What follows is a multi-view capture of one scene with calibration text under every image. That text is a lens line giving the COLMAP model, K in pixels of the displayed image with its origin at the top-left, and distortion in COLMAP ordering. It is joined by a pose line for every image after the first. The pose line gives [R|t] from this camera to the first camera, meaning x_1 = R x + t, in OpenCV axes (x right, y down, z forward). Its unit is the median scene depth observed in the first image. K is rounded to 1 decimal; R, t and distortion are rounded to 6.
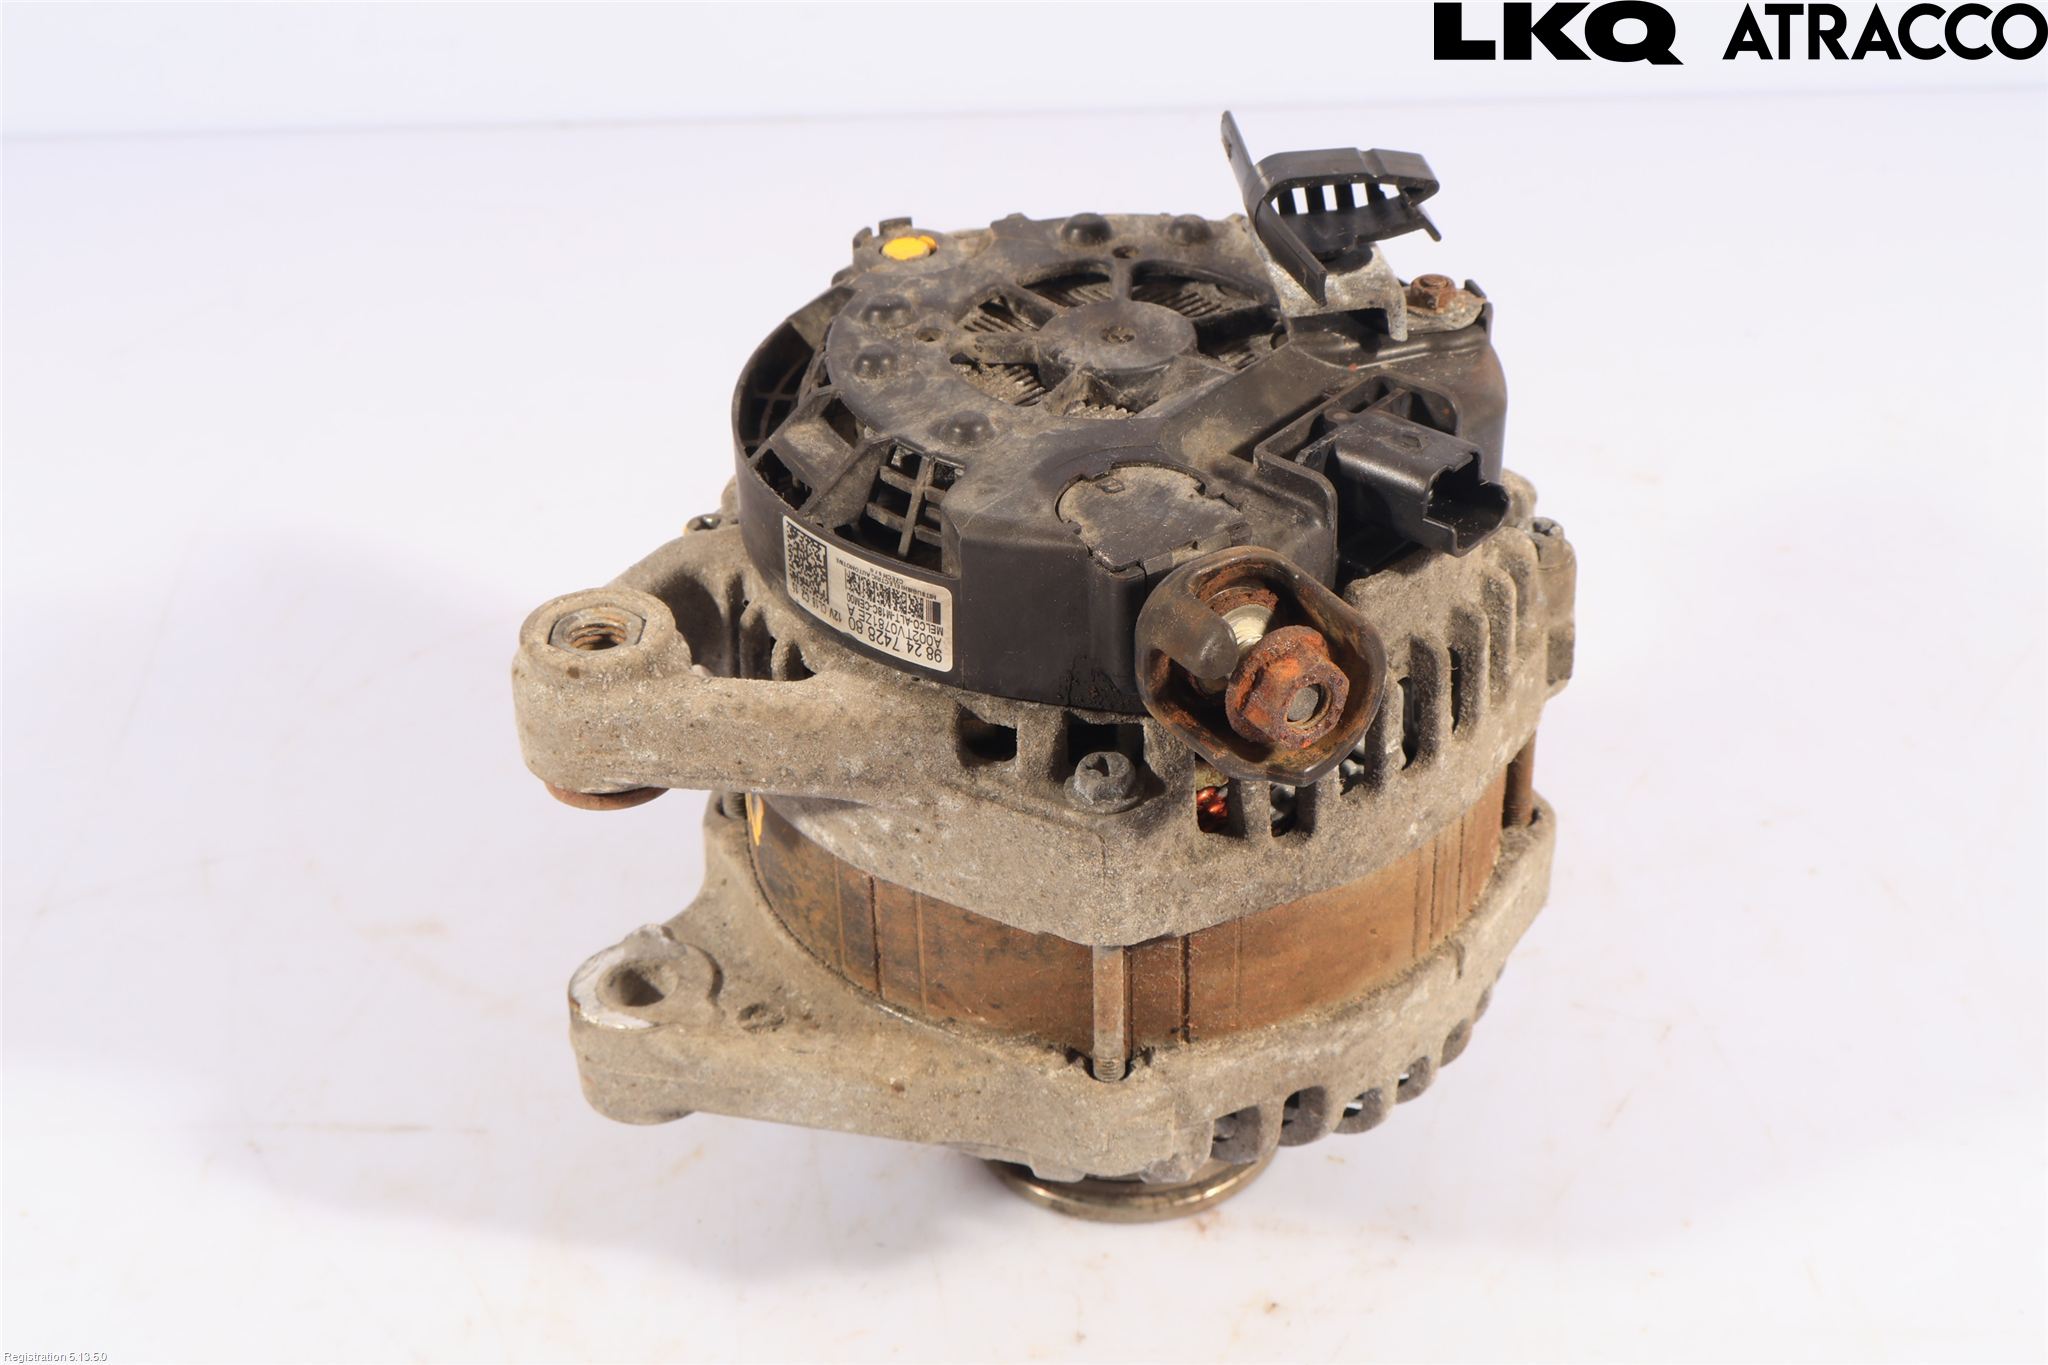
lens RADIAL K [[3042.3, 0, 1024.0], [0, 3042.3, 682.5], [0, 0, 1]] dist [-0.008740, -0.019609]
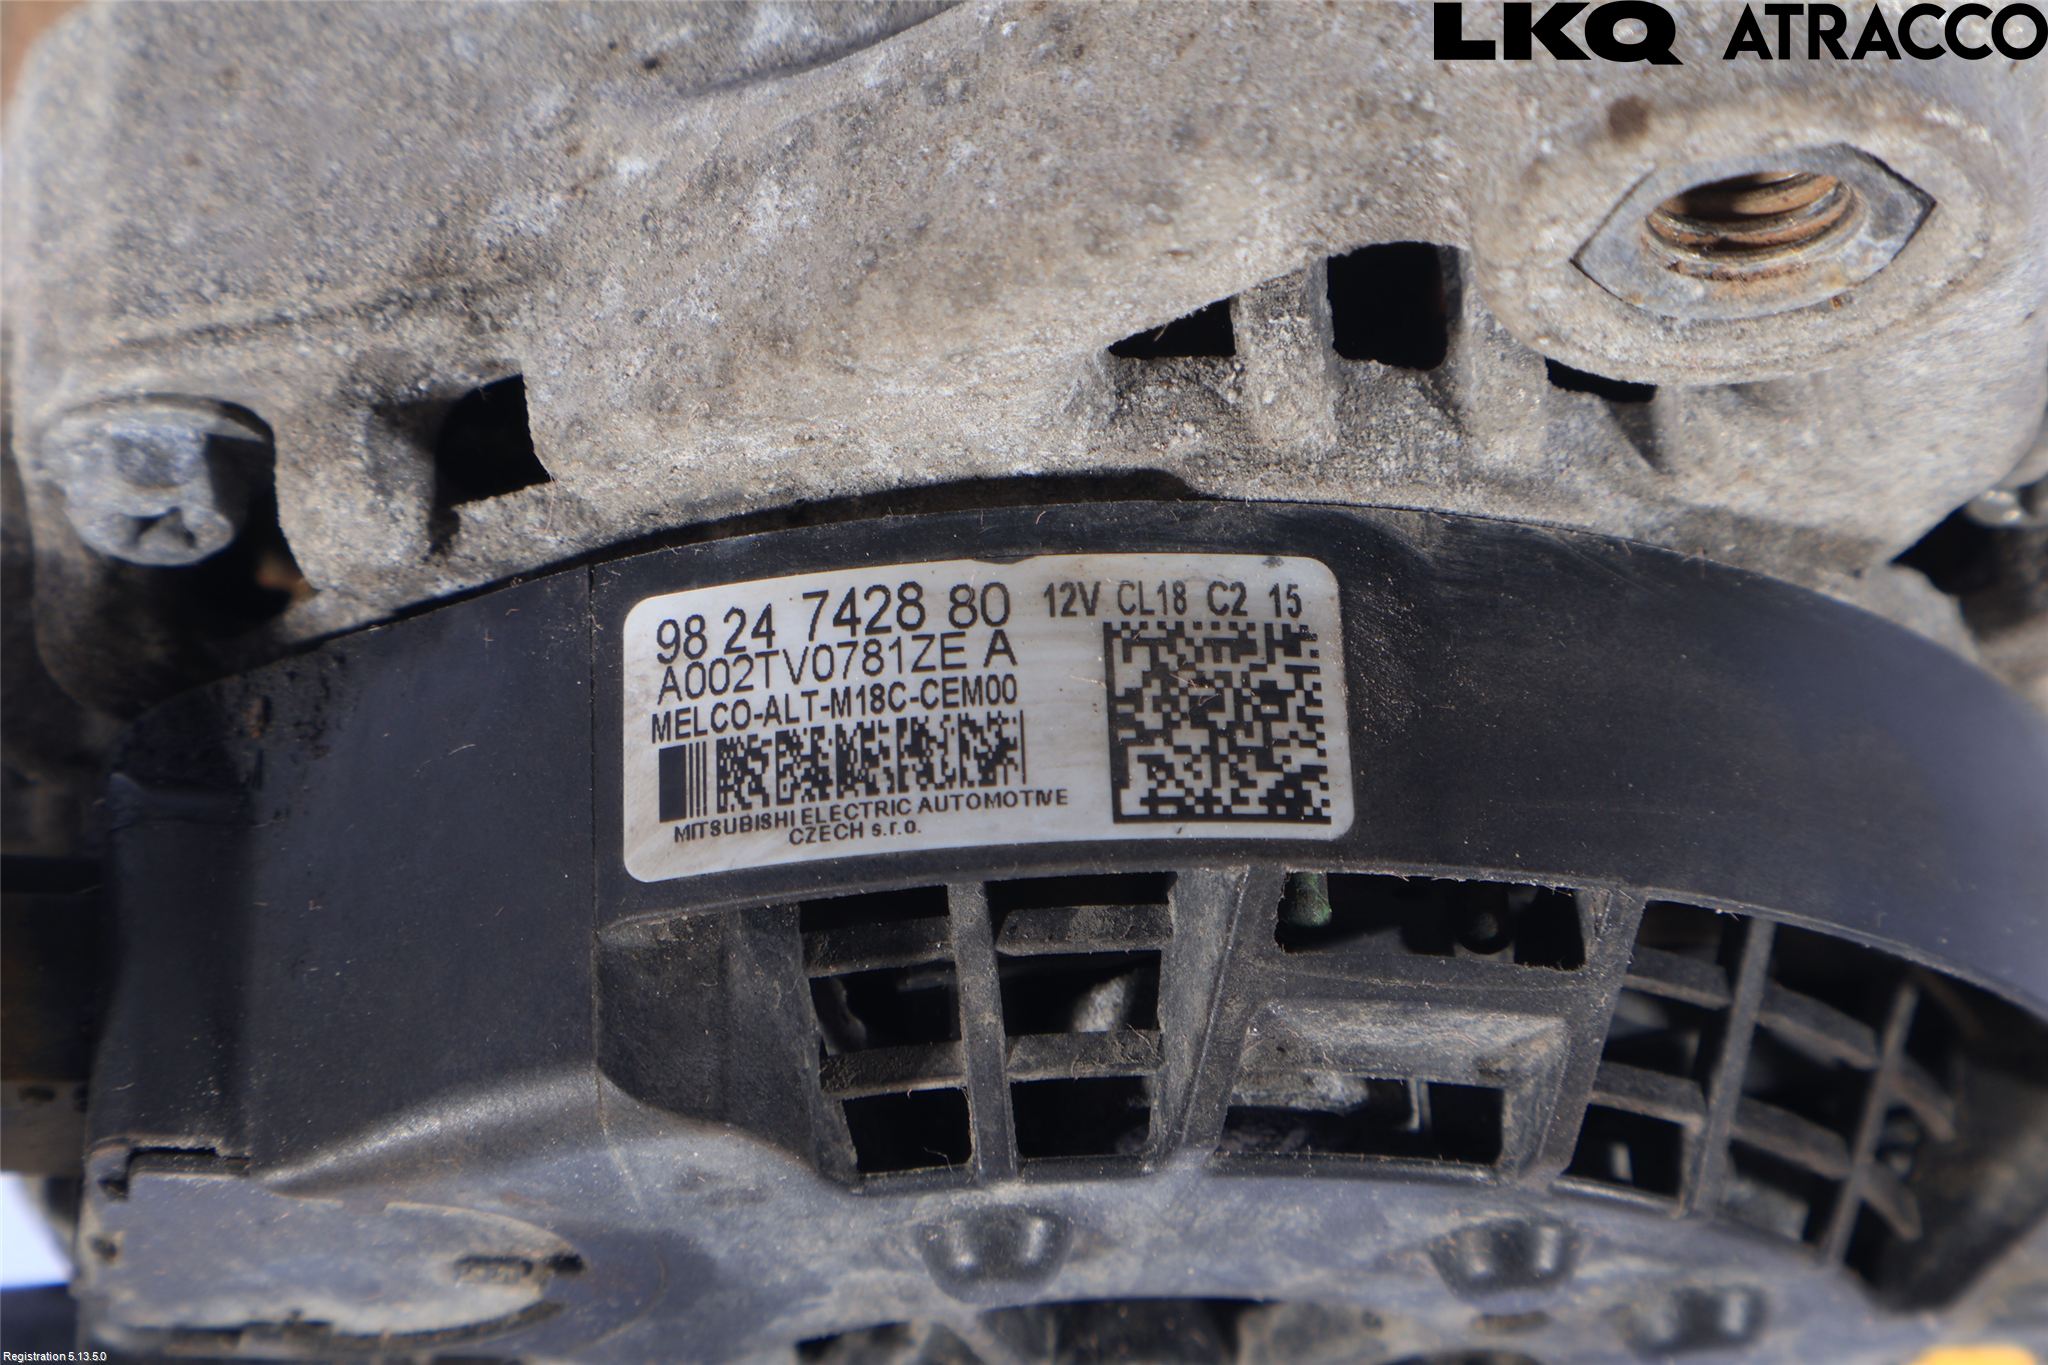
lens RADIAL K [[4227.2, 0, 1024.0], [0, 4227.2, 682.5], [0, 0, 1]] dist [-0.011791, -0.012813]
pose [[-0.671231, 0.292878, 0.680934, -0.088605], [-0.418278, -0.908058, -0.021751, -0.004615], [0.611957, -0.299420, 0.732022, 0.169652]]
